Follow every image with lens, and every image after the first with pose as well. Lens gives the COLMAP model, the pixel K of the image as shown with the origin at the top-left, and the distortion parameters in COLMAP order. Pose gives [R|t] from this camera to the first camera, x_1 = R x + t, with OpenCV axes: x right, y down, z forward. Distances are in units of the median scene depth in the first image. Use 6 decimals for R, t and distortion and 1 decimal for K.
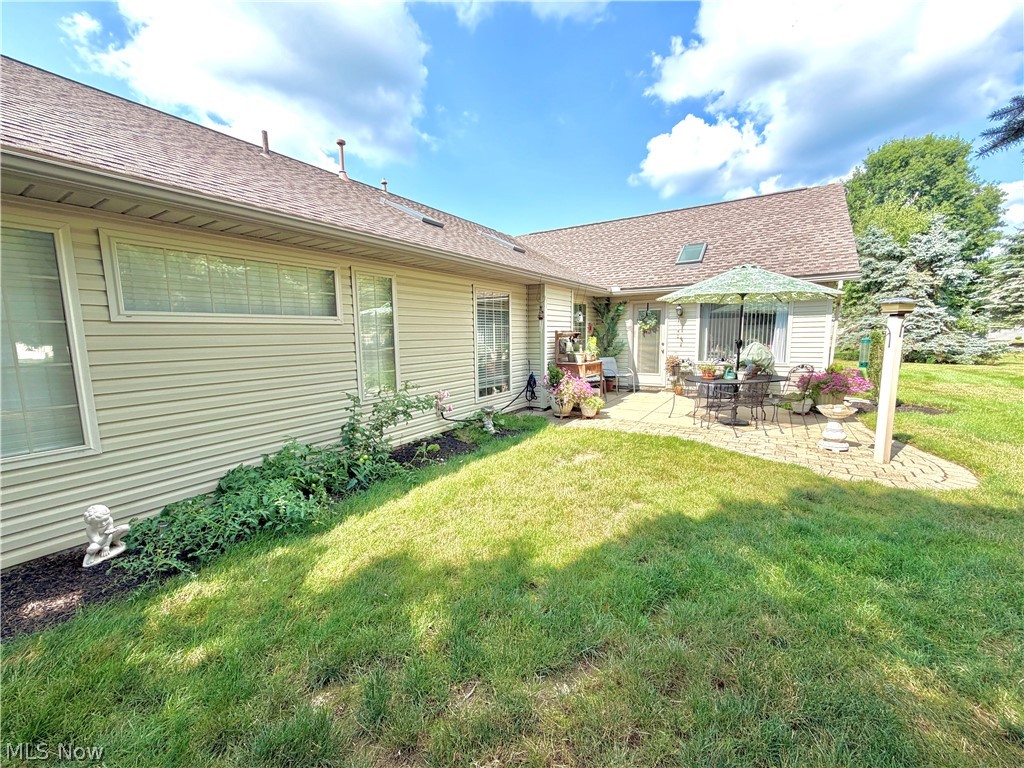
lens RADIAL K [[407.0, 0, 509.4], [0, 407.0, 386.4], [0, 0, 1]] dist [0.000048, -0.000062]
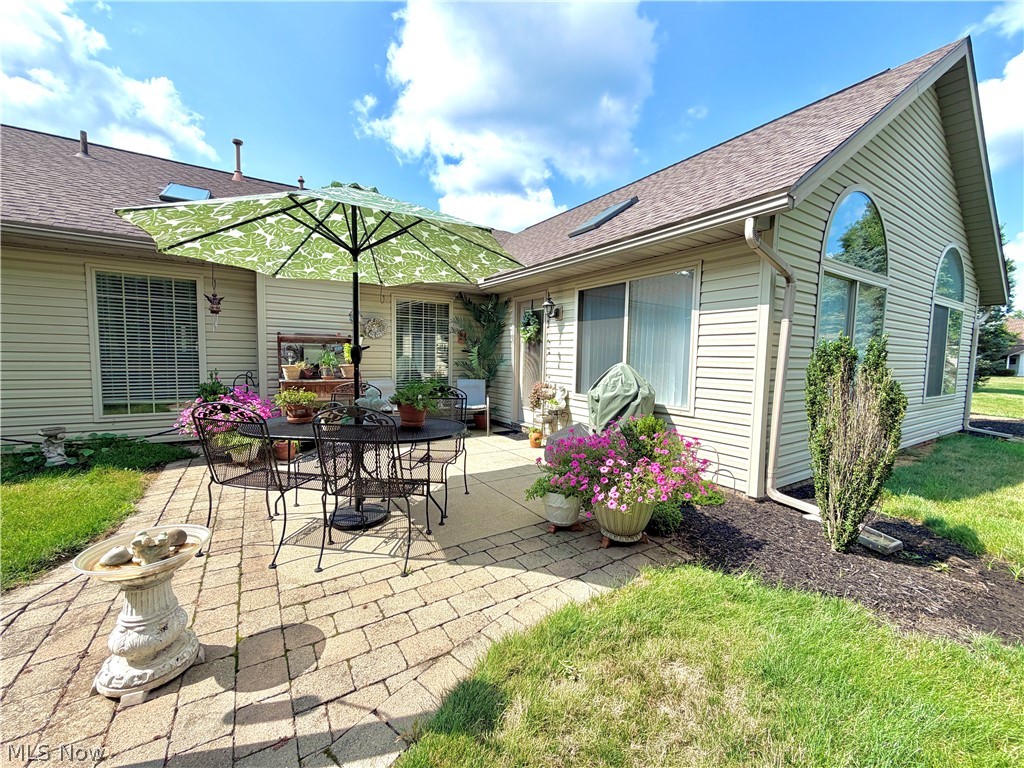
lens RADIAL K [[407.0, 0, 511.5], [0, 407.0, 385.9], [0, 0, 1]] dist [0.000048, -0.000062]
pose [[0.907193, 0.065638, -0.415563, 0.315704], [-0.088003, 0.995510, -0.034873, -0.022797], [0.411408, 0.068207, 0.908896, 0.217582]]
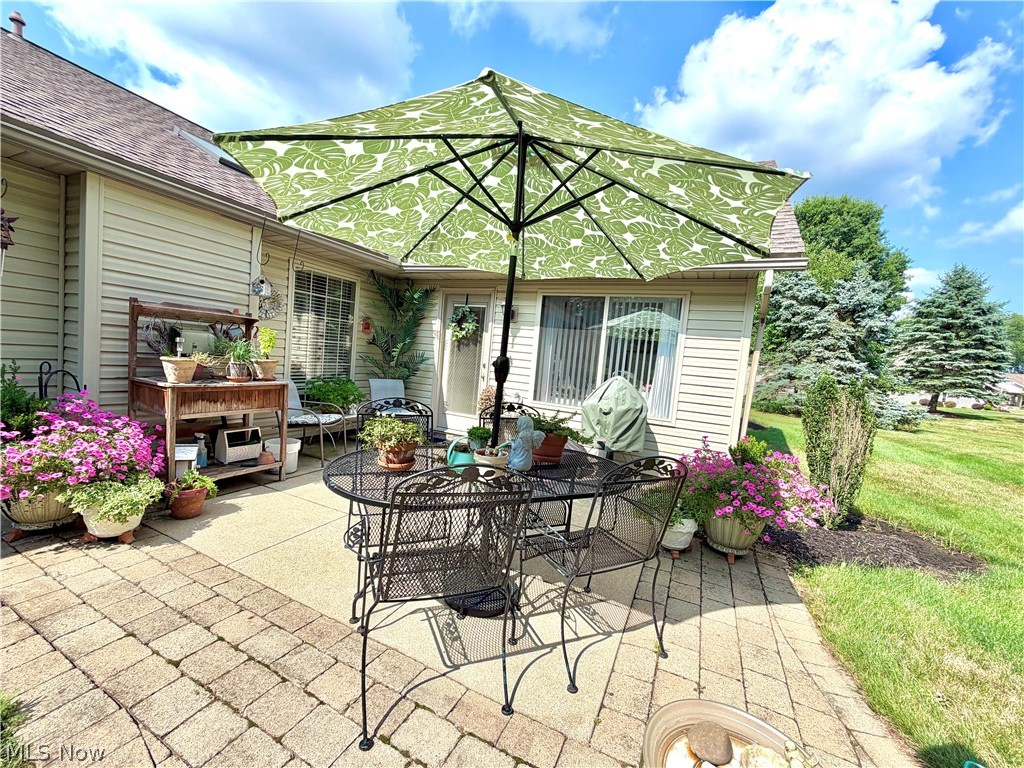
lens RADIAL K [[407.0, 0, 509.3], [0, 407.0, 386.6], [0, 0, 1]] dist [0.000048, -0.000062]
pose [[0.986132, 0.094432, 0.136476, 0.178211], [-0.087665, 0.994642, -0.054789, -0.024286], [-0.140919, 0.042066, 0.989127, 0.223476]]
